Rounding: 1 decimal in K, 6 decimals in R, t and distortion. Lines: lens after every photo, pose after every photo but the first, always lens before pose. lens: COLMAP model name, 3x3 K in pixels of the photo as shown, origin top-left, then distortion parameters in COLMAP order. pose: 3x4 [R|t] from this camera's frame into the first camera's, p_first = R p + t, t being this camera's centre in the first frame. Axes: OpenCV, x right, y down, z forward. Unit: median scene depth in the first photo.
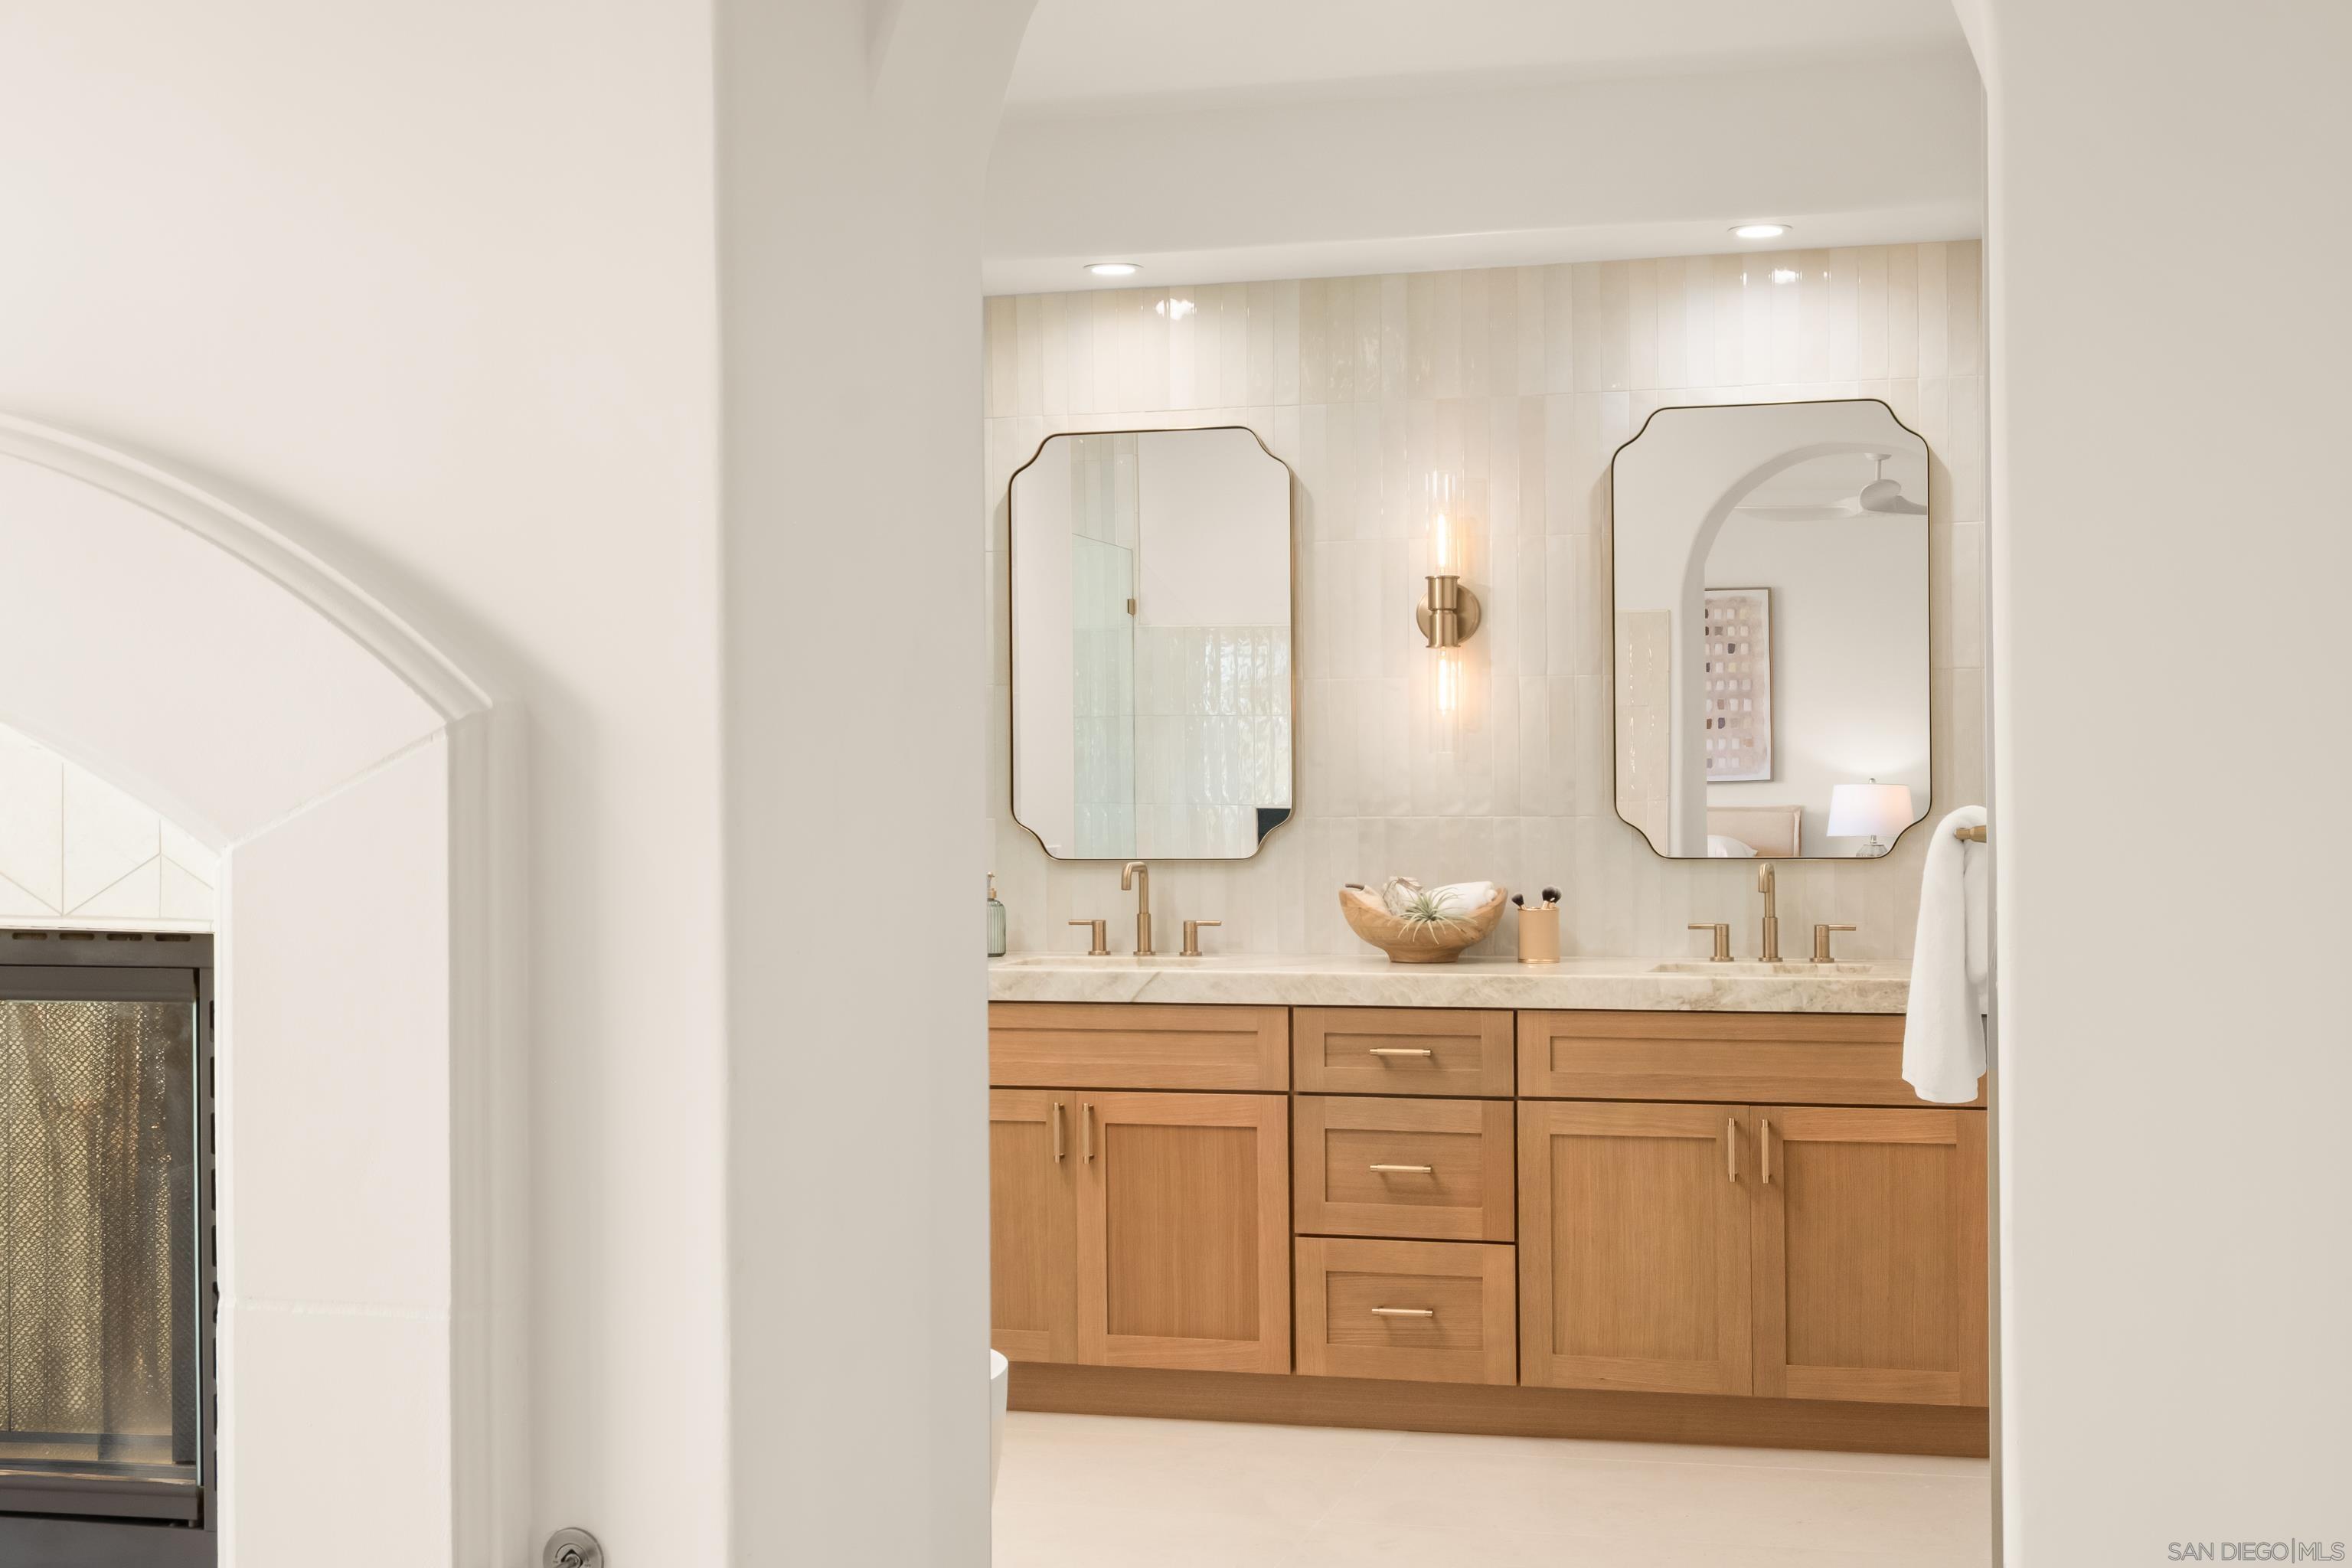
lens RADIAL K [[2974.7, 0, 1176.0], [0, 2974.7, 784.0], [0, 0, 1]] dist [0.114585, 0.003799]
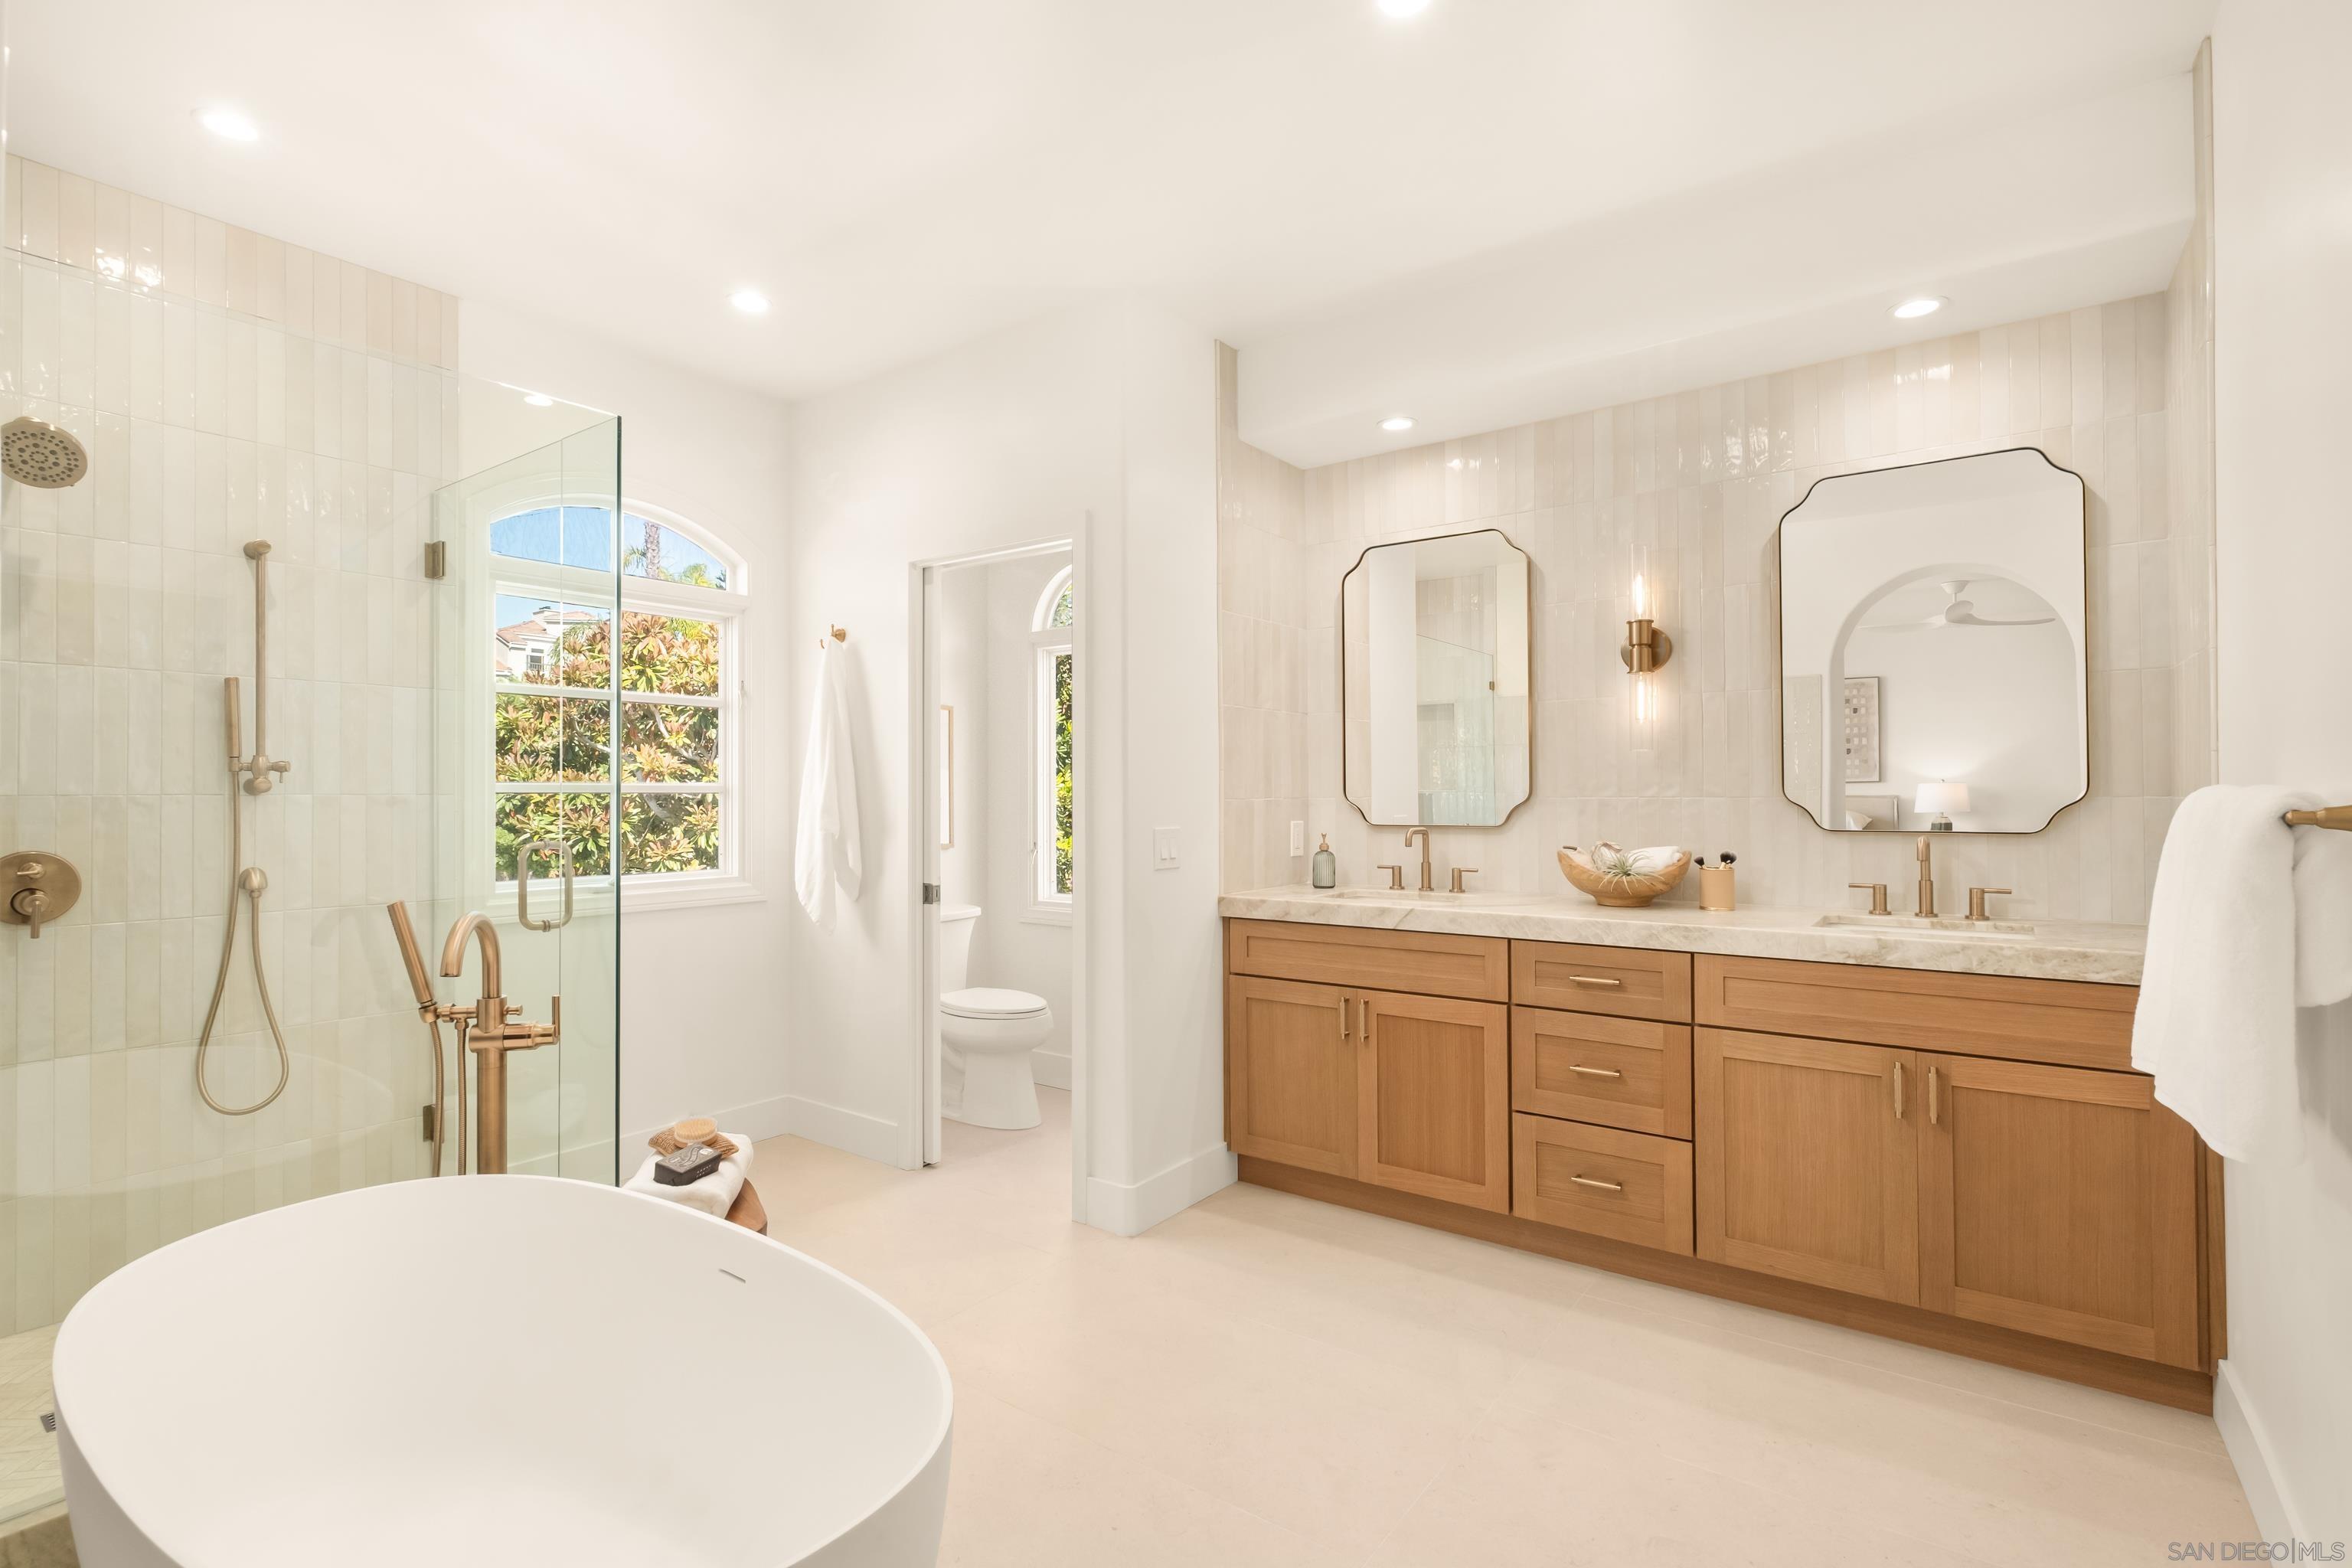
lens RADIAL K [[1094.4, 0, 1186.6], [0, 1094.4, 781.4], [0, 0, 1]] dist [-0.000016, 0.008484]
pose [[0.937761, -0.001620, -0.347278, 0.073210], [-0.000431, 0.999983, -0.005829, 0.007083], [0.347282, 0.005616, 0.937744, 0.489218]]
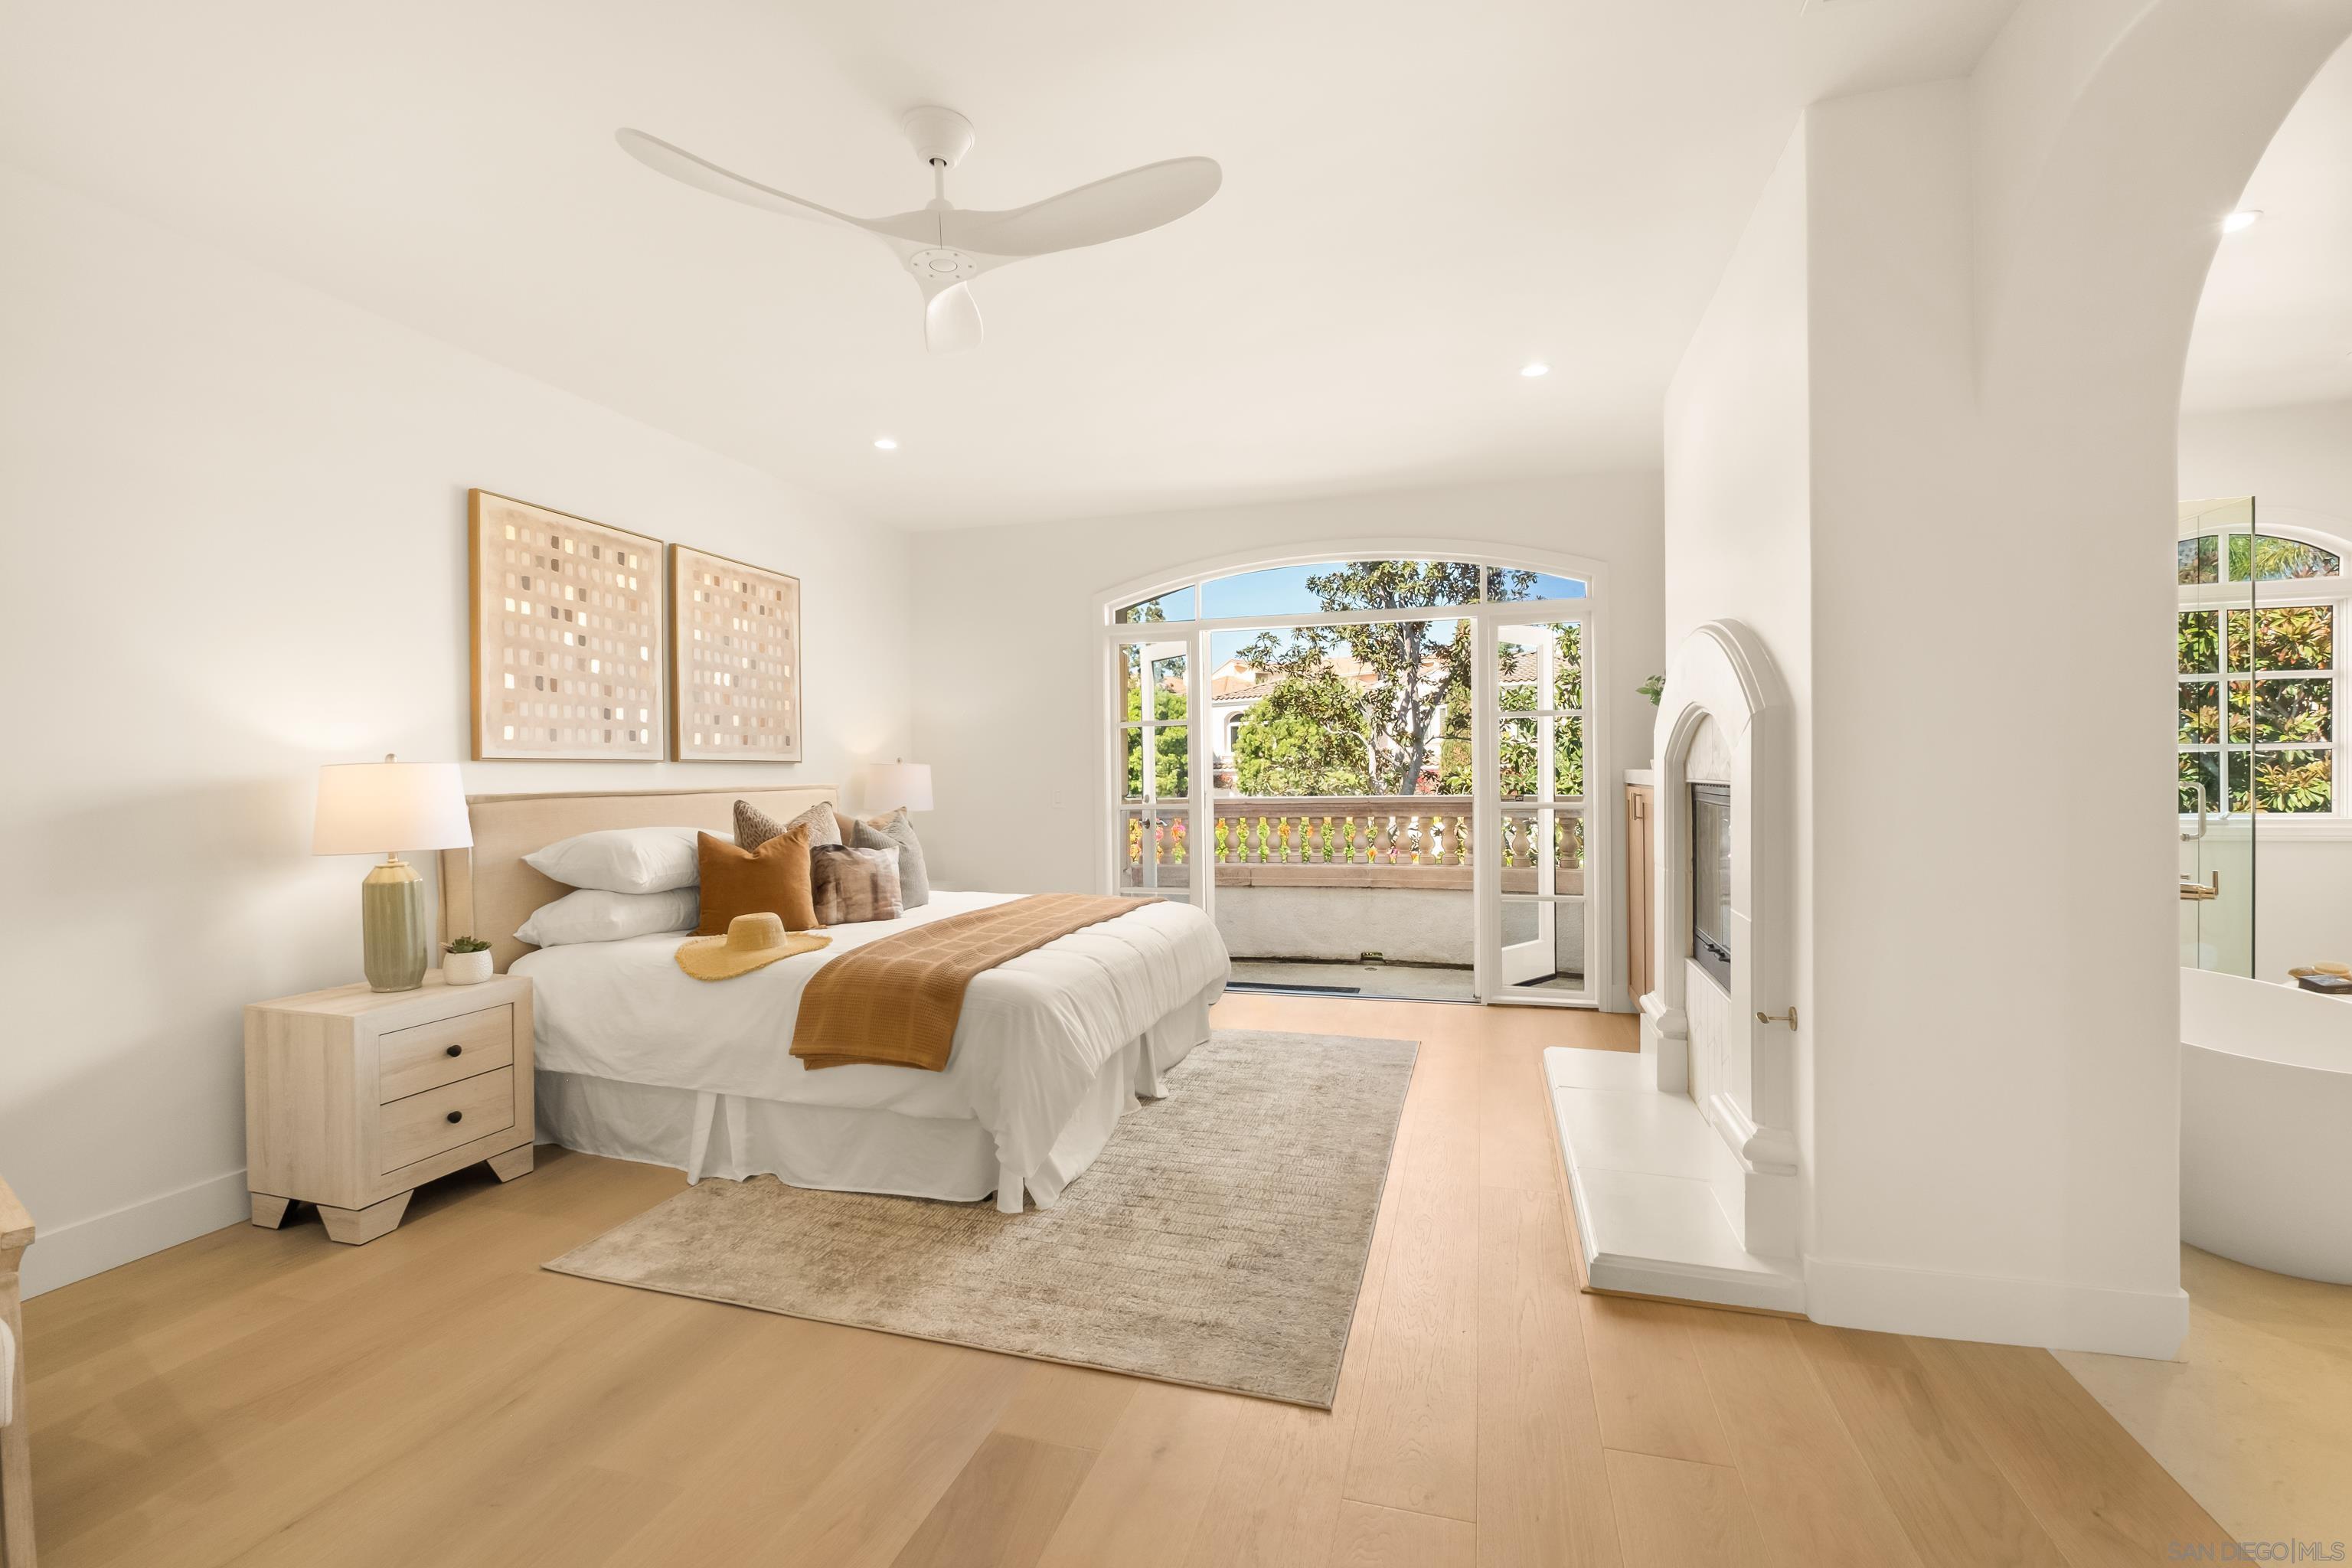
lens RADIAL K [[1022.5, 0, 1185.7], [0, 1022.5, 781.6], [0, 0, 1]] dist [-0.005679, -0.000324]
pose [[-0.010895, 0.013680, -0.999847, 0.315412], [0.019002, 0.999729, 0.013472, 0.008293], [0.999760, -0.018852, -0.011152, 0.199027]]
